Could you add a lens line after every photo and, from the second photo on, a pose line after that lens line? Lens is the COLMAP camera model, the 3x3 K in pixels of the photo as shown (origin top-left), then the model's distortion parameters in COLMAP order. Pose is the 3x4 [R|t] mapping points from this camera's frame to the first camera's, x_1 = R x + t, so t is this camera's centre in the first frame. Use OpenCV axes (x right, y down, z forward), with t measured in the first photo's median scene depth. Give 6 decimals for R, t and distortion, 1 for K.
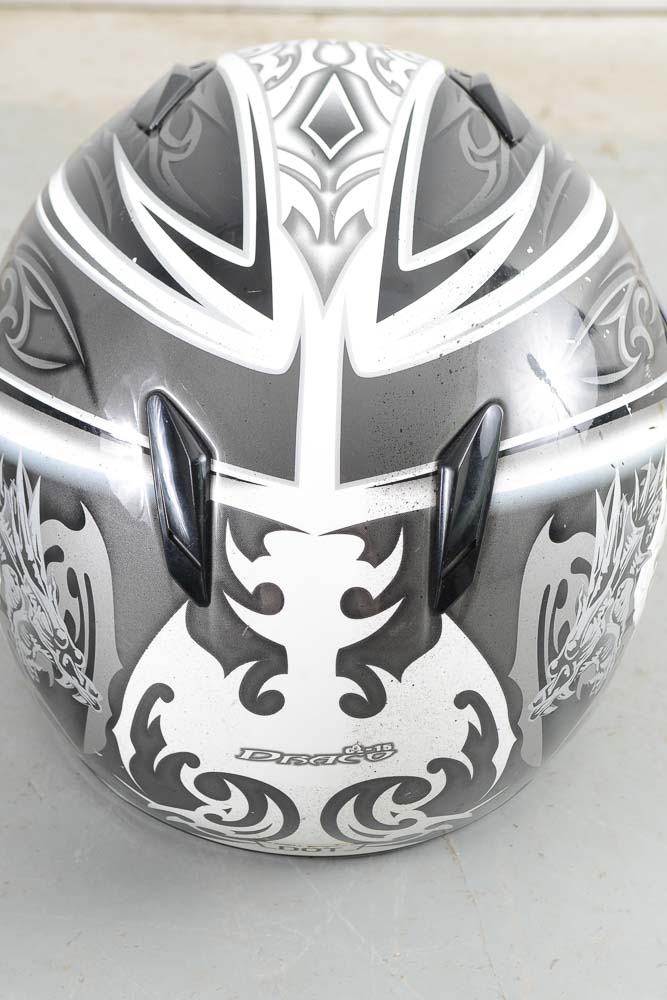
lens RADIAL K [[2393.1, 0, 333.5], [0, 2393.1, 500.0], [0, 0, 1]] dist [0.344980, 0.038259]
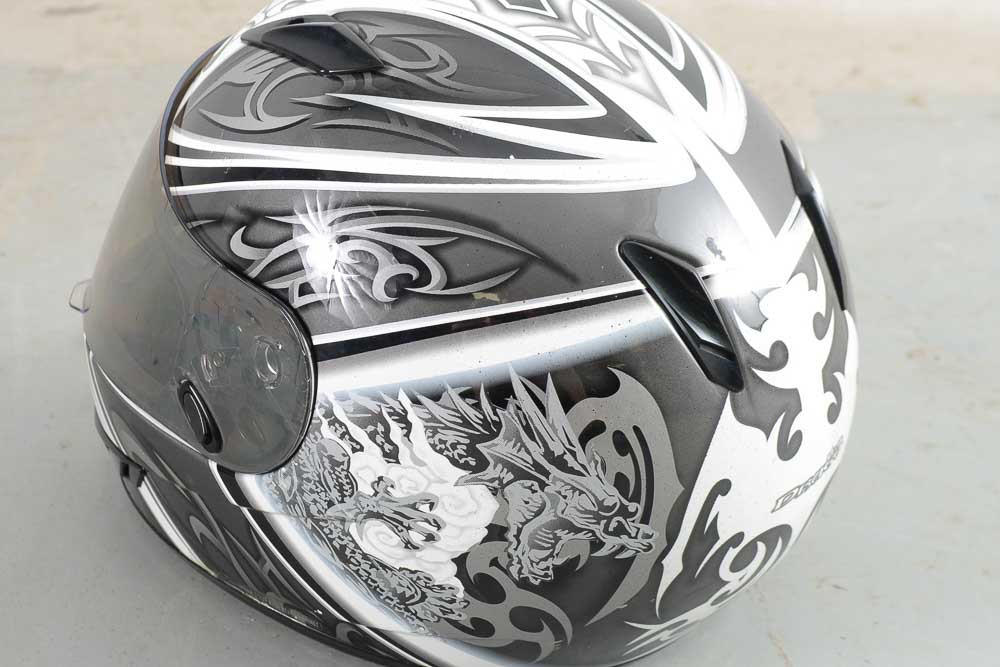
lens RADIAL K [[2393.1, 0, 500.0], [0, 2393.1, 333.5], [0, 0, 1]] dist [0.344980, 0.038259]
pose [[0.548763, -0.407648, 0.729851, -0.893807], [0.464690, 0.874489, 0.139041, -0.181213], [-0.694926, 0.262854, 0.669317, 0.306624]]
